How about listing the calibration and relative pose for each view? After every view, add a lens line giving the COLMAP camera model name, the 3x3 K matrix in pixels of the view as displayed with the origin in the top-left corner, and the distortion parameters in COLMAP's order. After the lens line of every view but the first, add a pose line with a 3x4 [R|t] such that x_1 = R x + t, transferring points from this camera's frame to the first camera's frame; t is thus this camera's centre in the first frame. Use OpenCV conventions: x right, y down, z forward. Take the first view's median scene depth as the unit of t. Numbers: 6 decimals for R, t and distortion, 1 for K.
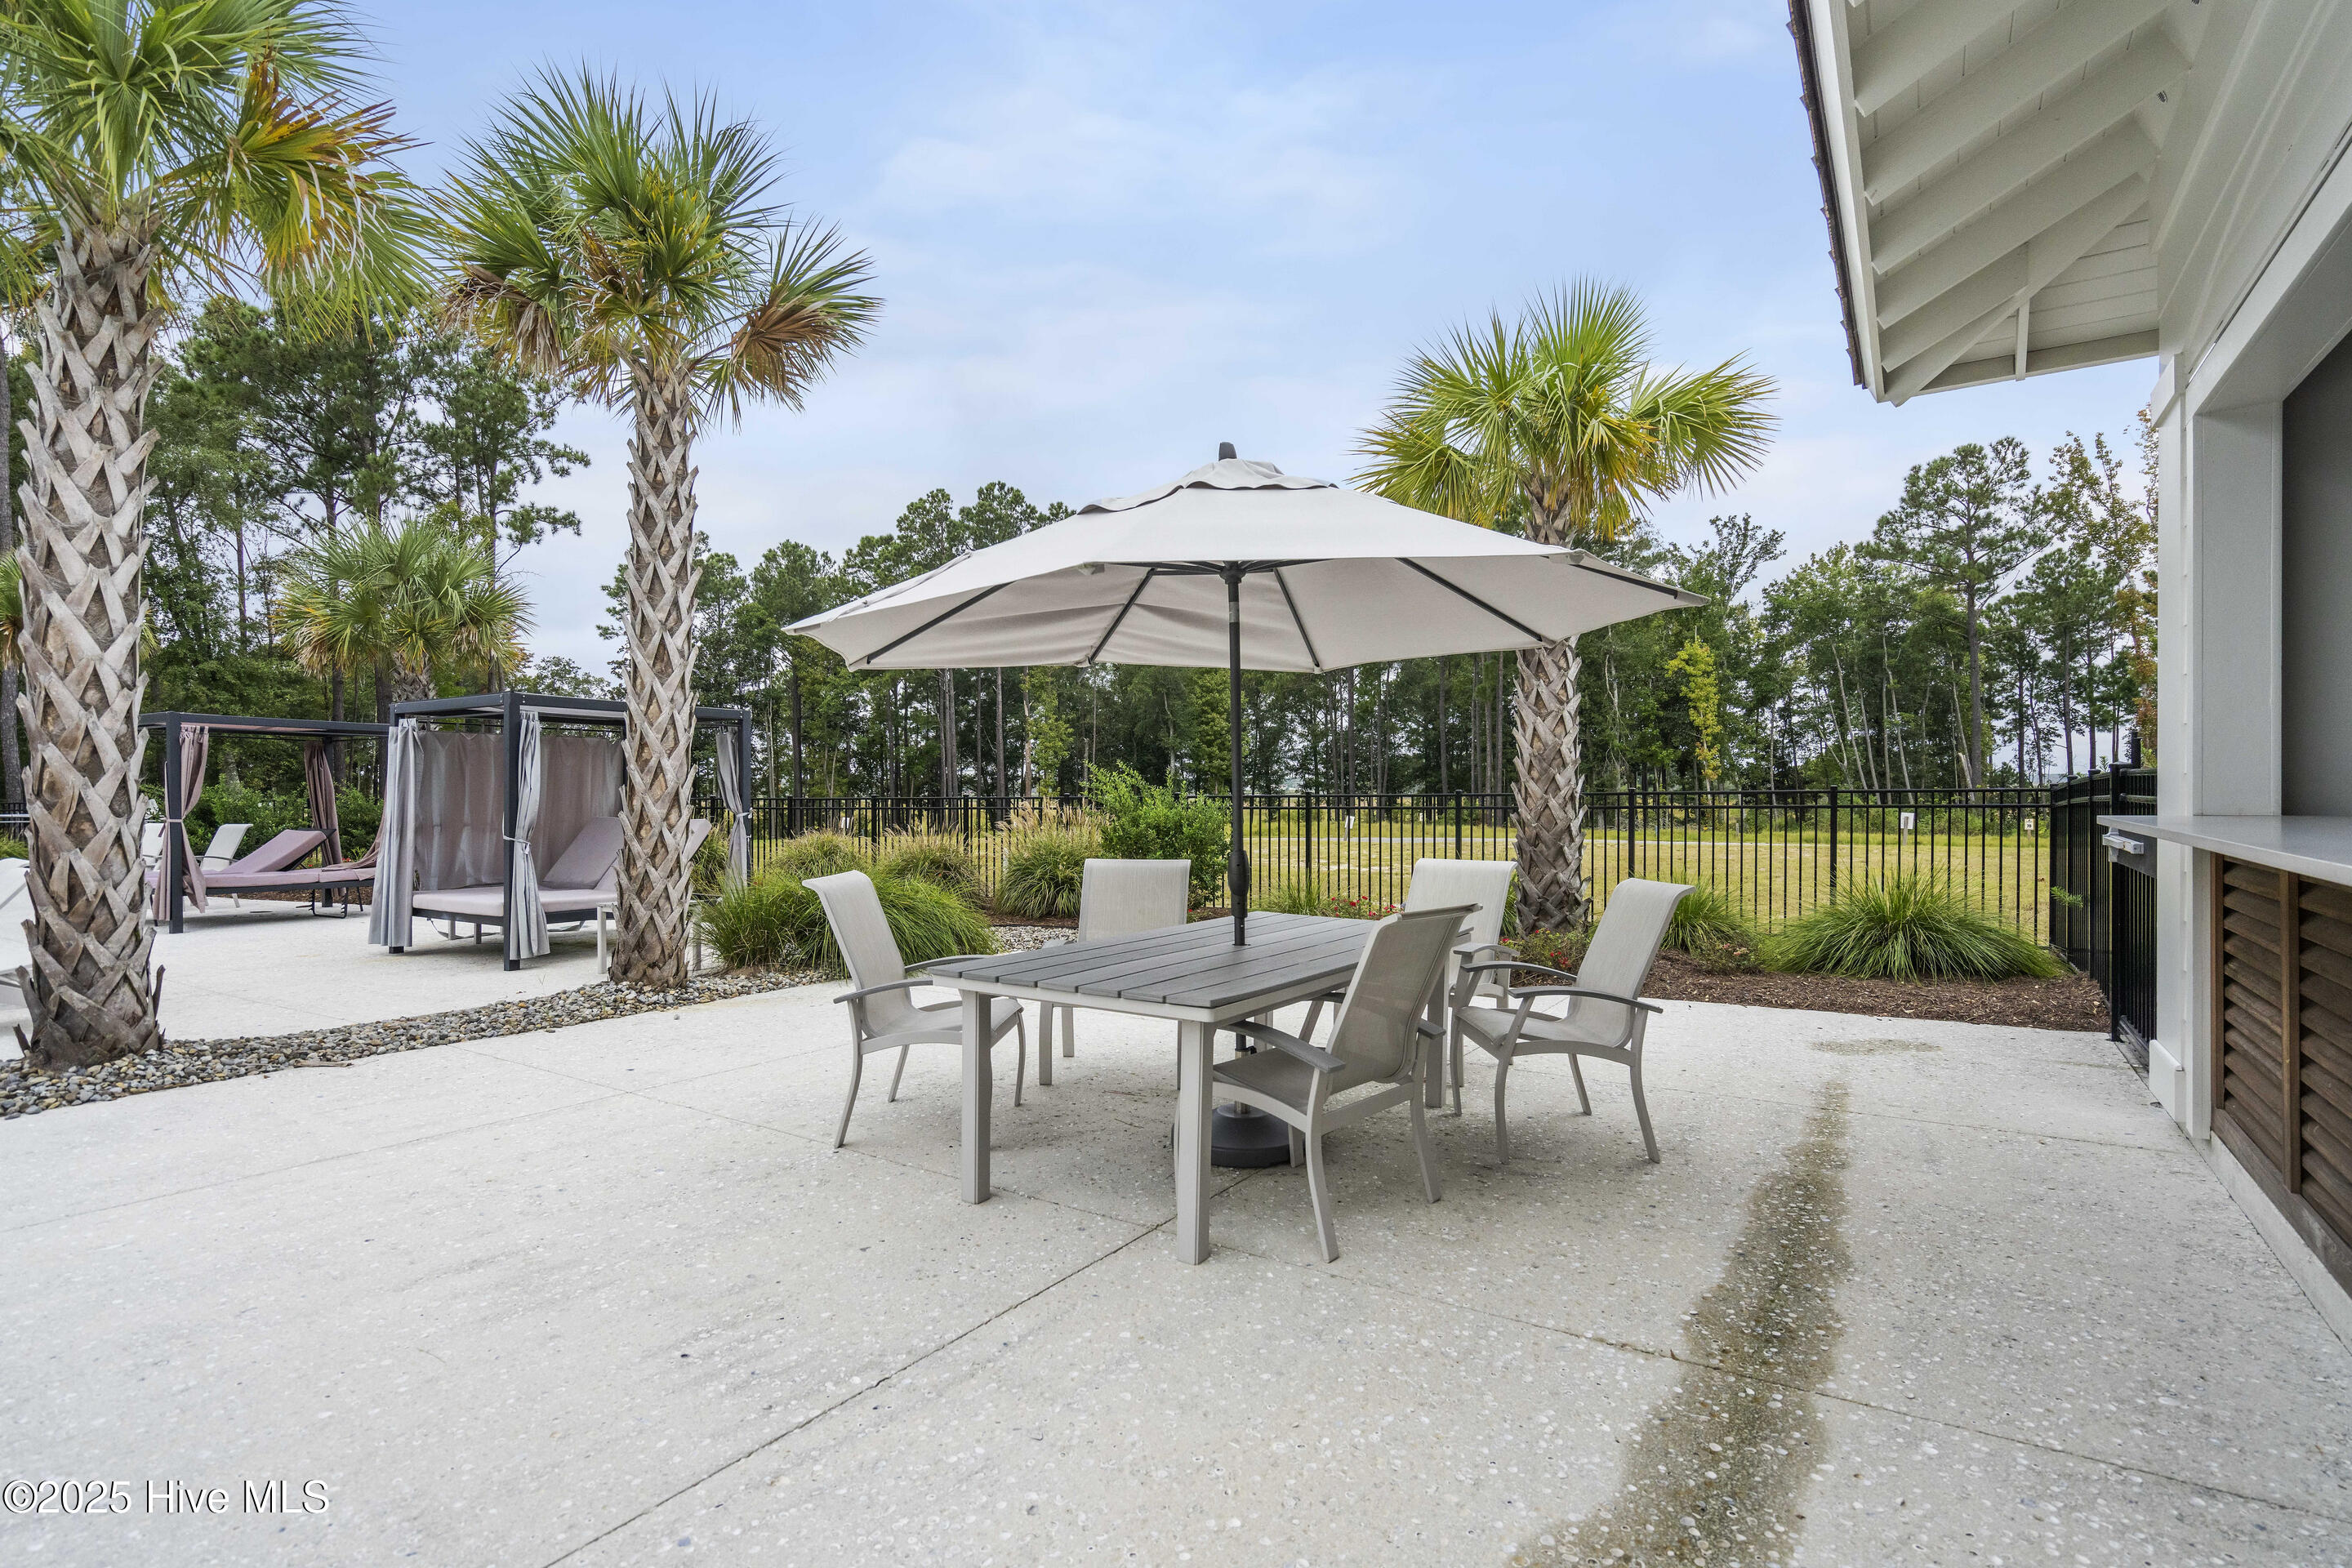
lens RADIAL K [[1155.0, 0, 1176.0], [0, 1155.0, 784.0], [0, 0, 1]] dist [0.003085, 0.000312]
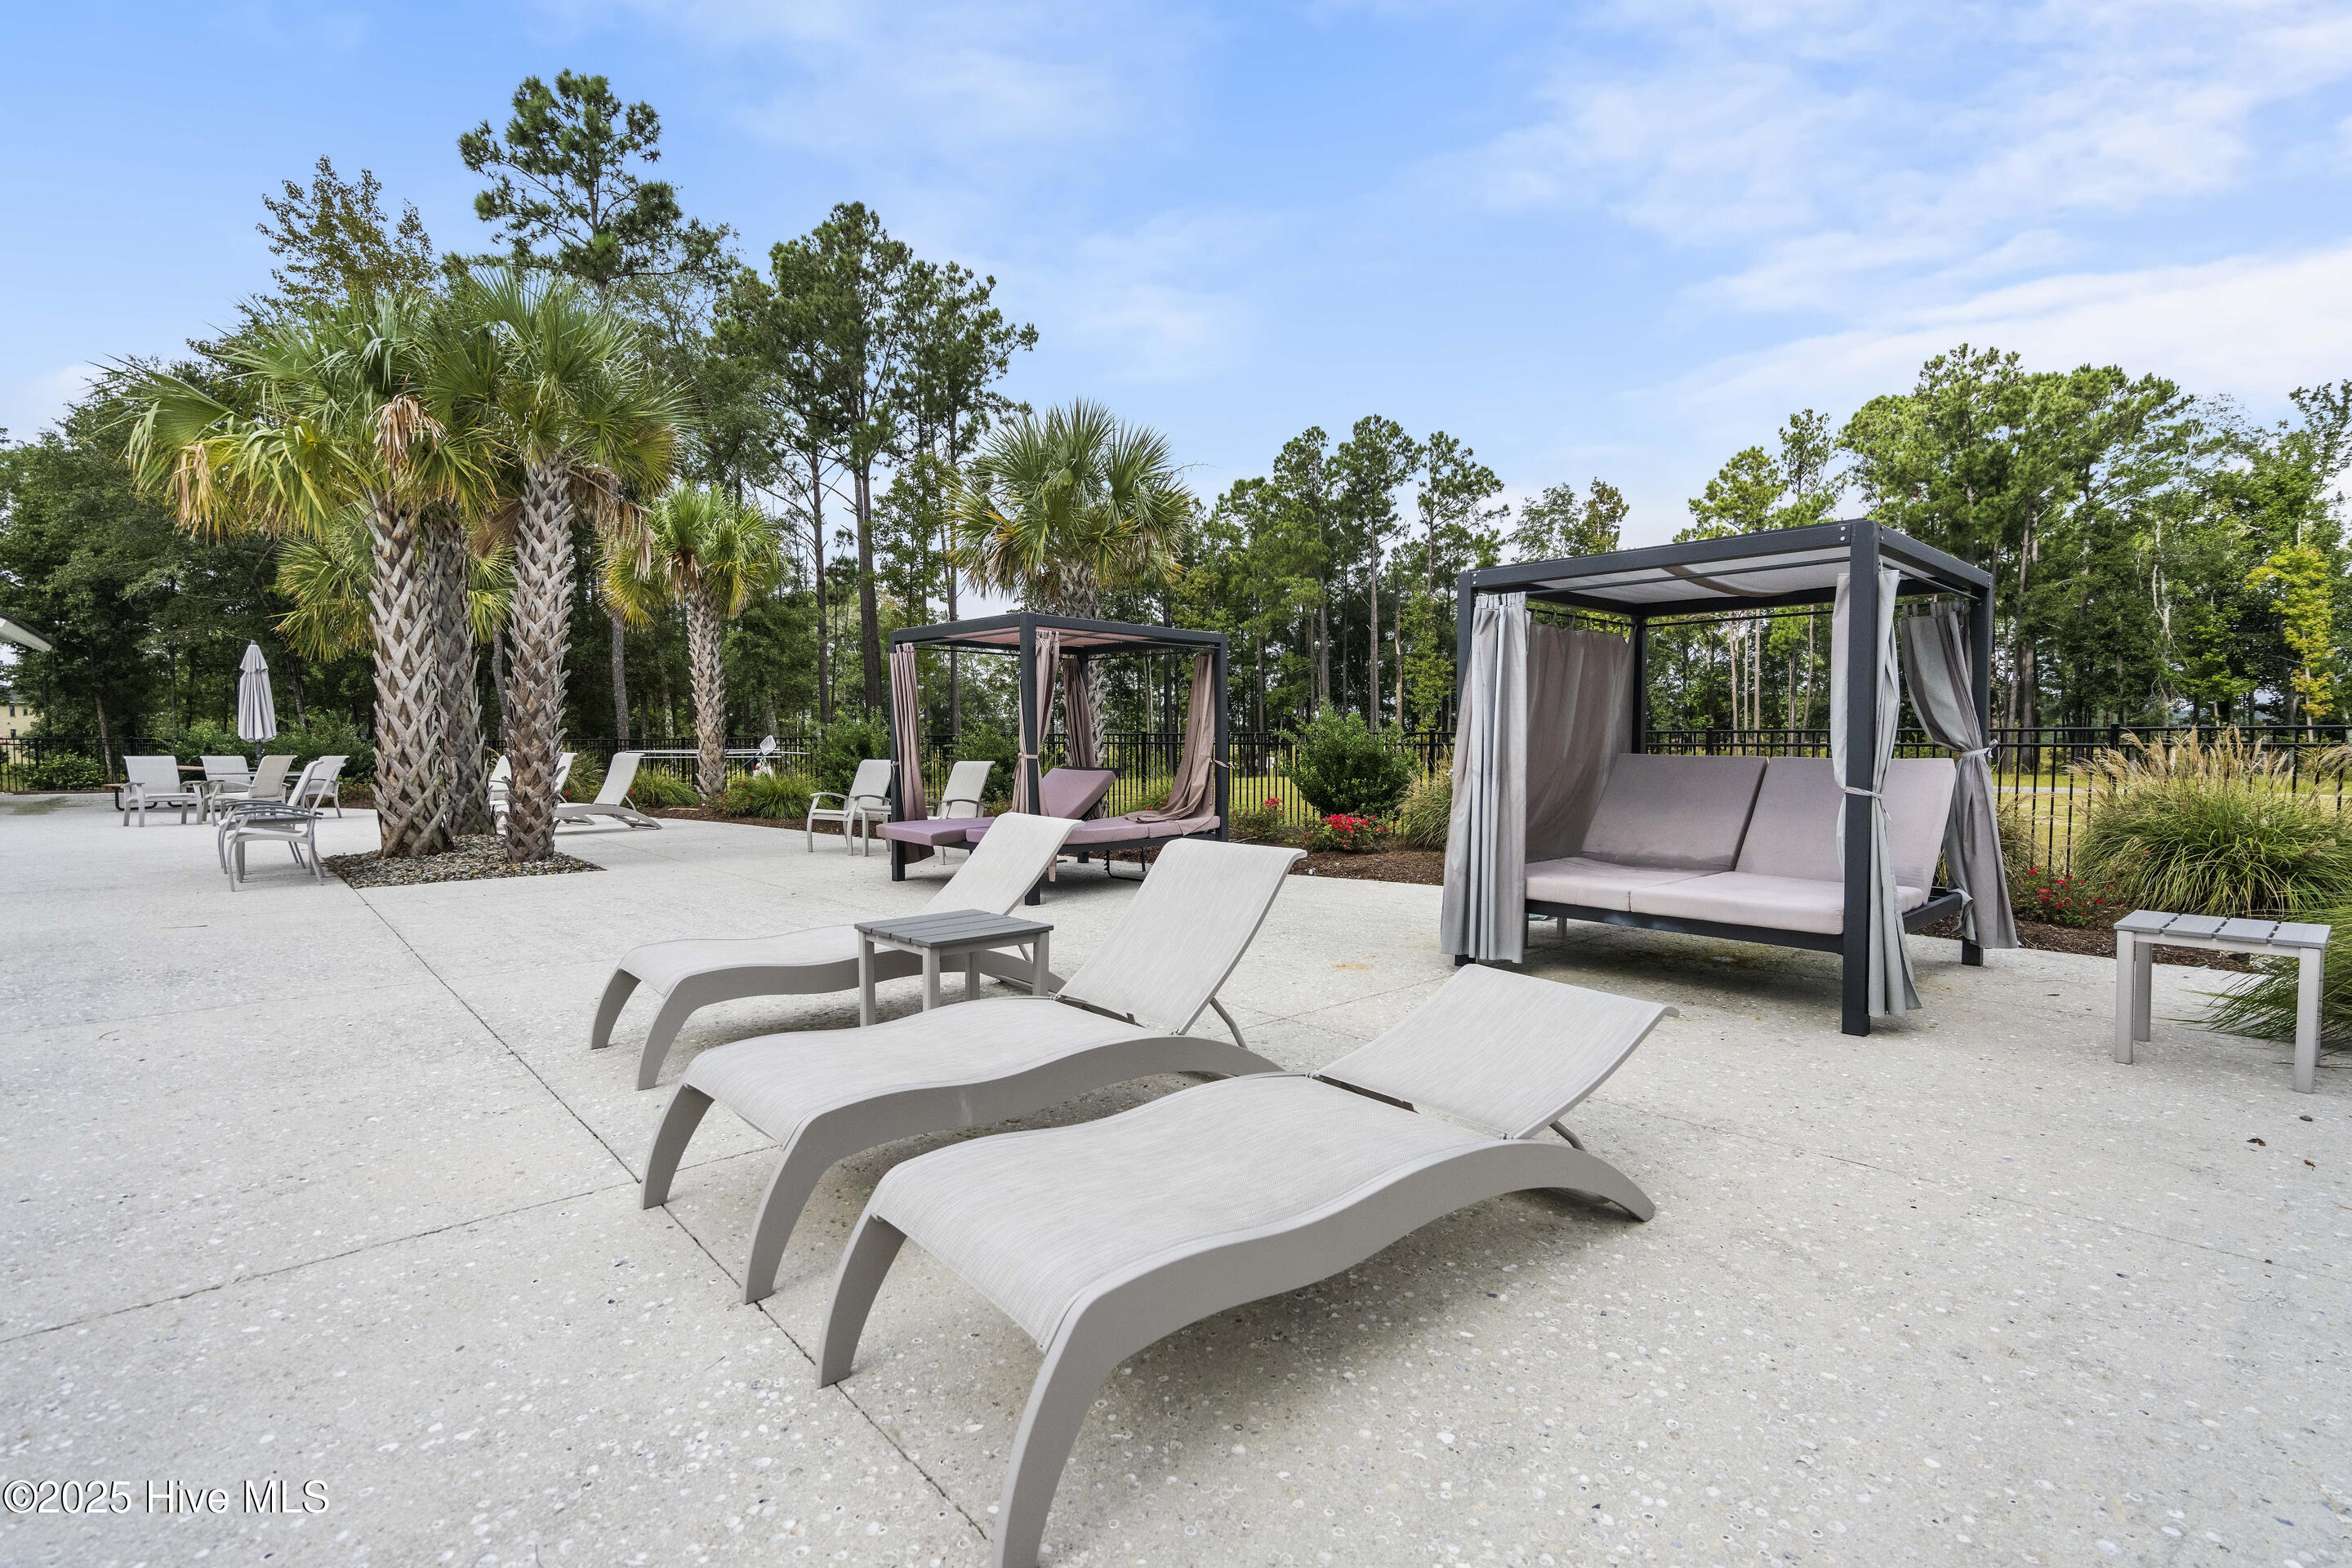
lens RADIAL K [[1102.4, 0, 1176.0], [0, 1102.4, 784.0], [0, 0, 1]] dist [-0.001115, -0.000271]
pose [[0.965936, 0.012608, -0.258475, -0.071813], [0.001076, 0.998608, 0.052732, 0.001472], [0.258780, -0.051214, 0.964578, 0.039574]]
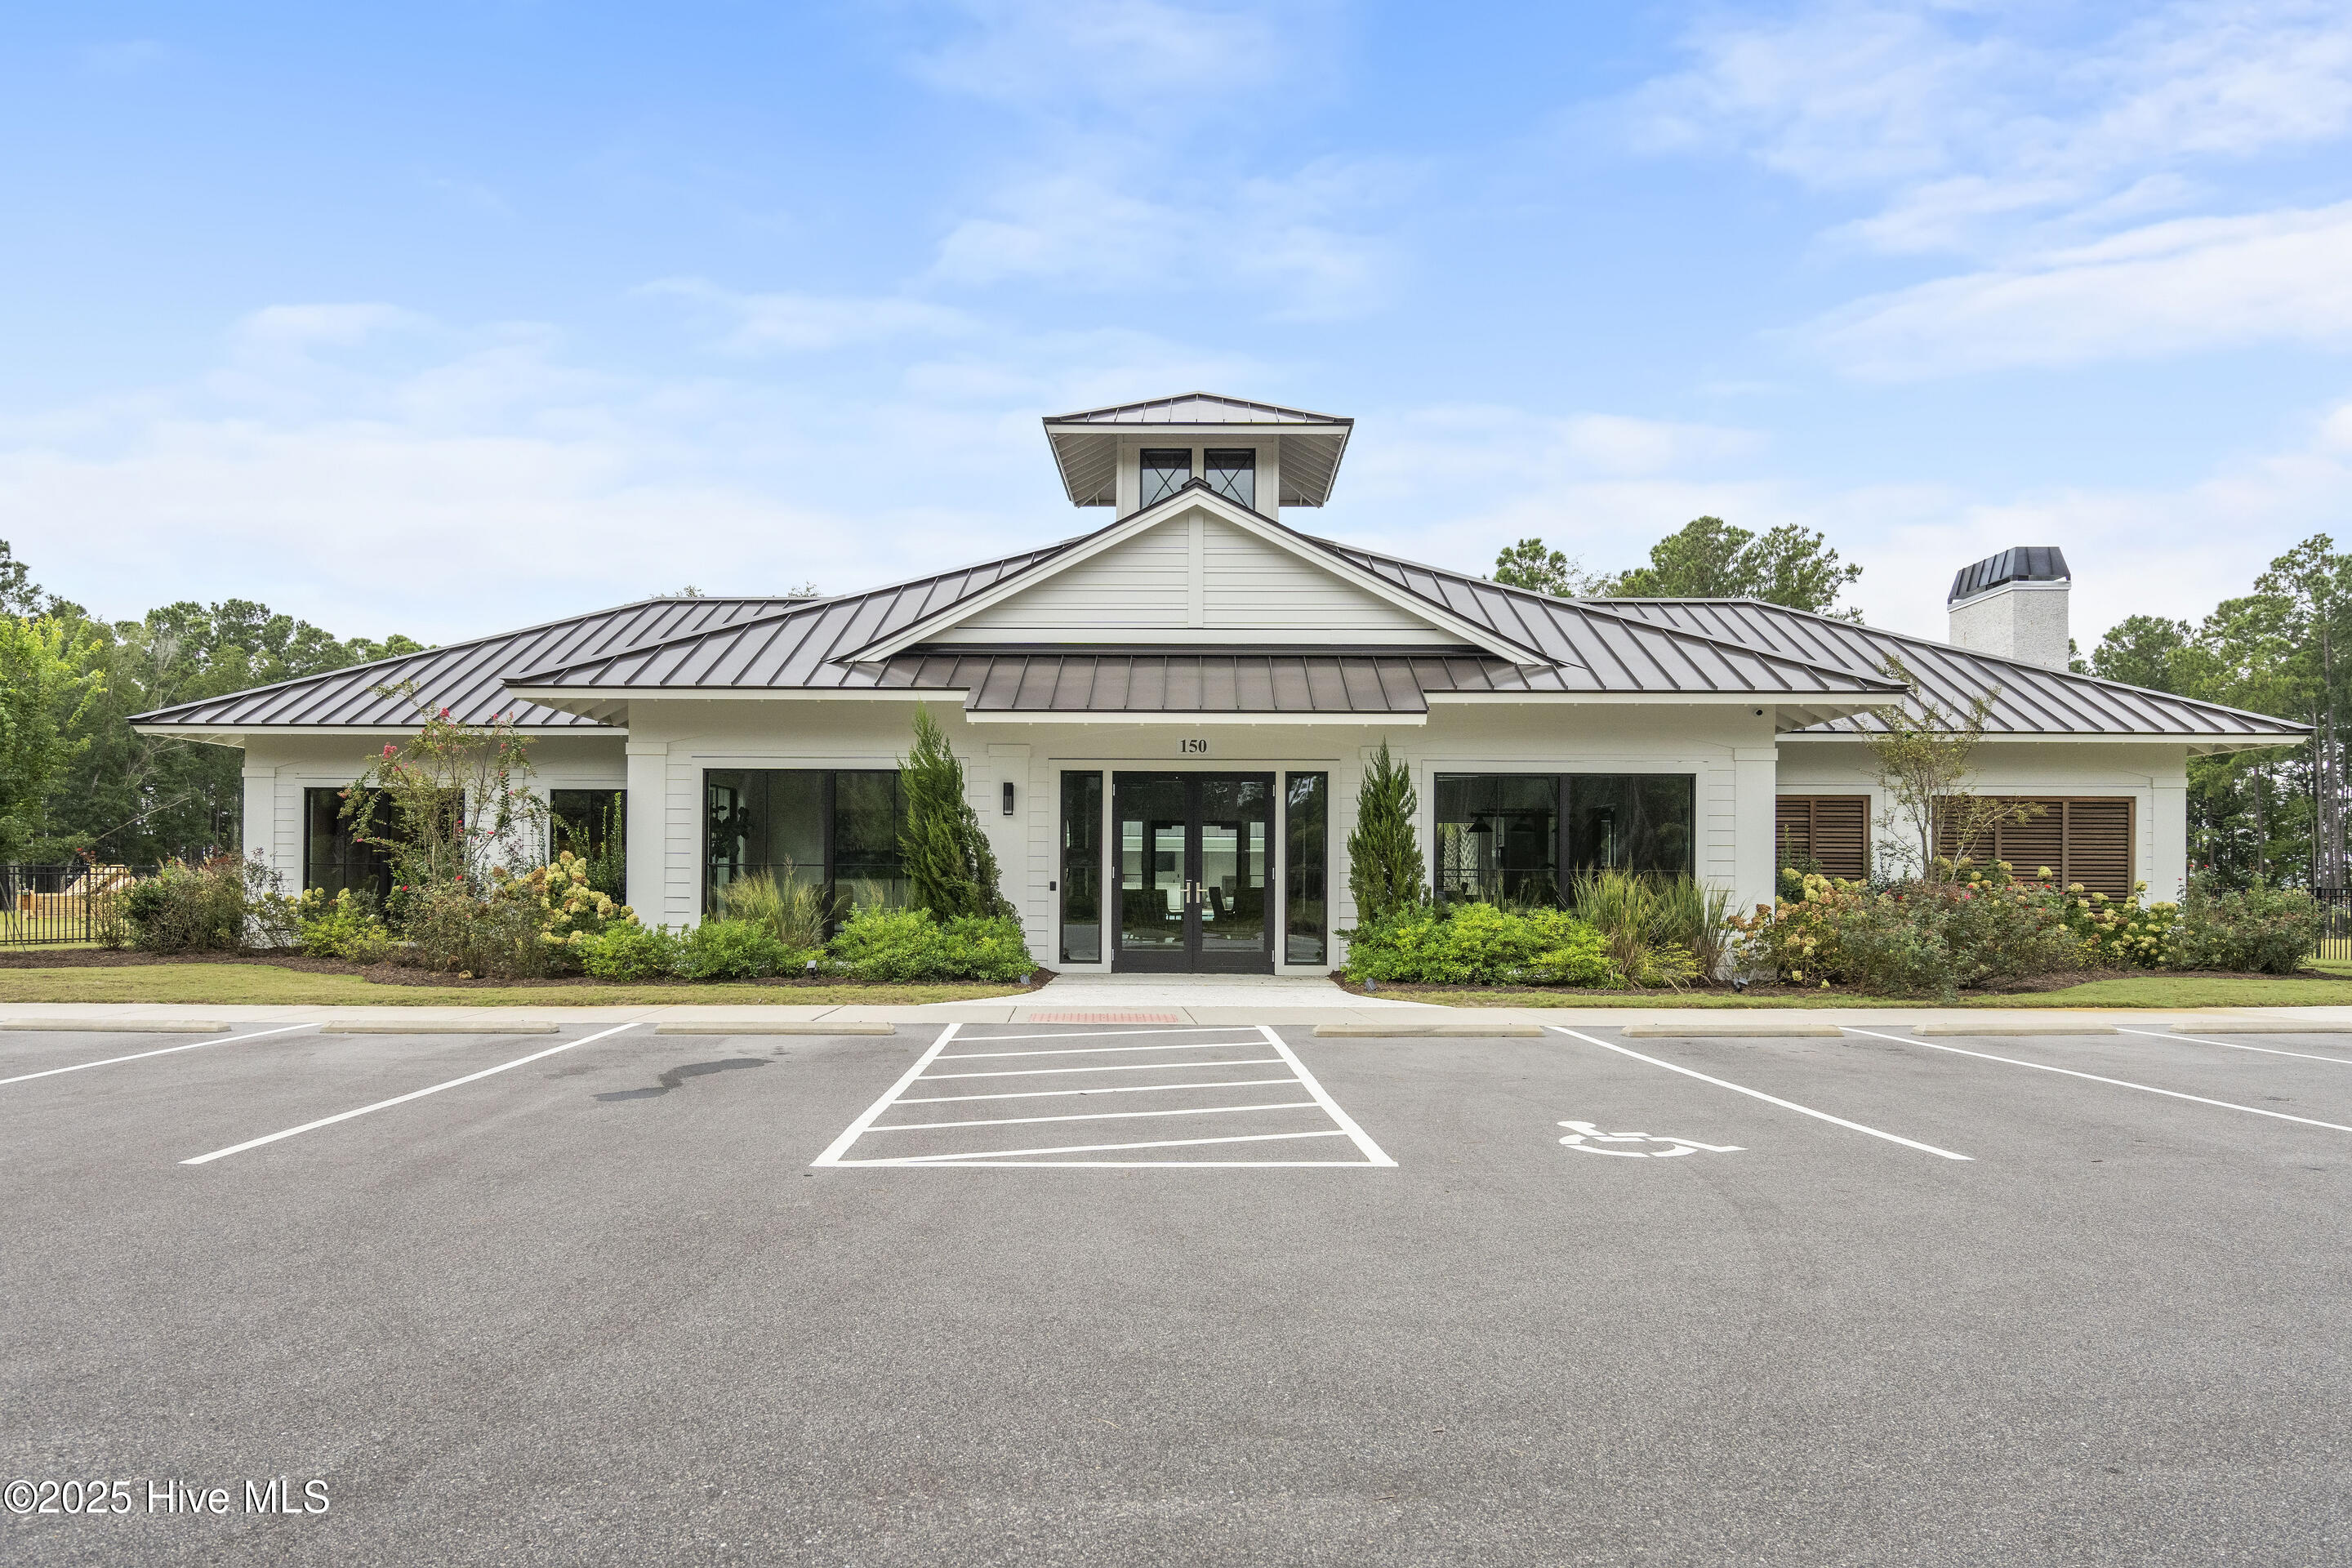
lens RADIAL K [[1473.1, 0, 1176.0], [0, 1473.1, 784.0], [0, 0, 1]] dist [0.003775, 0.001051]
pose [[0.540700, -0.048380, -0.839823, 0.250688], [-0.008876, 0.997961, -0.063204, 0.003150], [0.841168, 0.041629, 0.539168, -0.286477]]
